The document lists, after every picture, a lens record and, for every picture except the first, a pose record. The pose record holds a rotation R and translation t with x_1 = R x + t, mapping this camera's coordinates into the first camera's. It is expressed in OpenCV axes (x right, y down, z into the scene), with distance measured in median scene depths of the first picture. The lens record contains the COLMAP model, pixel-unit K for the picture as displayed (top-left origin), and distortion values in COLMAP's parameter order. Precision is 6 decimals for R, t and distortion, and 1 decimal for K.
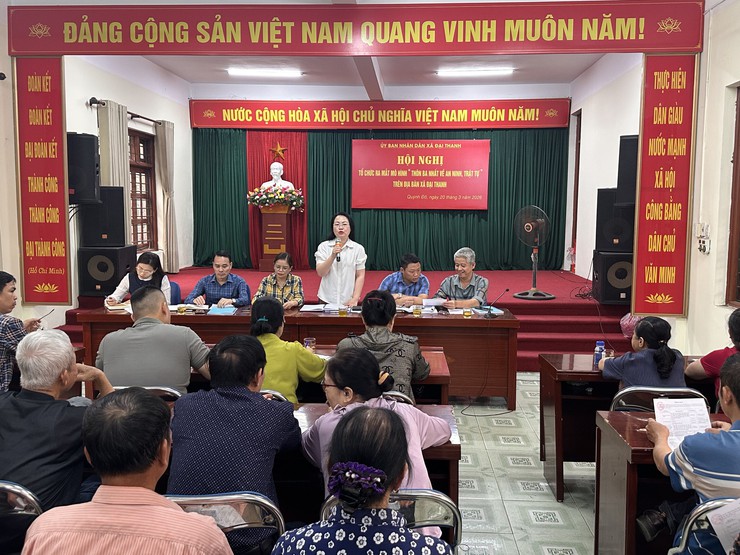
lens RADIAL K [[707.5, 0, 359.6], [0, 707.5, 279.7], [0, 0, 1]] dist [0.205673, -0.362392]
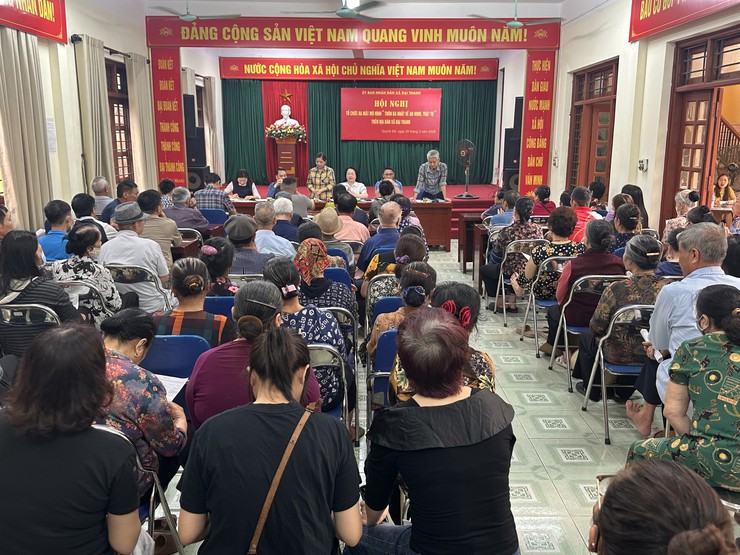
lens RADIAL K [[707.5, 0, 359.6], [0, 707.5, 279.7], [0, 0, 1]] dist [0.205673, -0.362392]
pose [[0.998164, -0.014482, 0.058821, -0.061872], [0.008555, 0.994971, 0.099800, 0.031232], [-0.059970, -0.099114, 0.993267, -0.400360]]
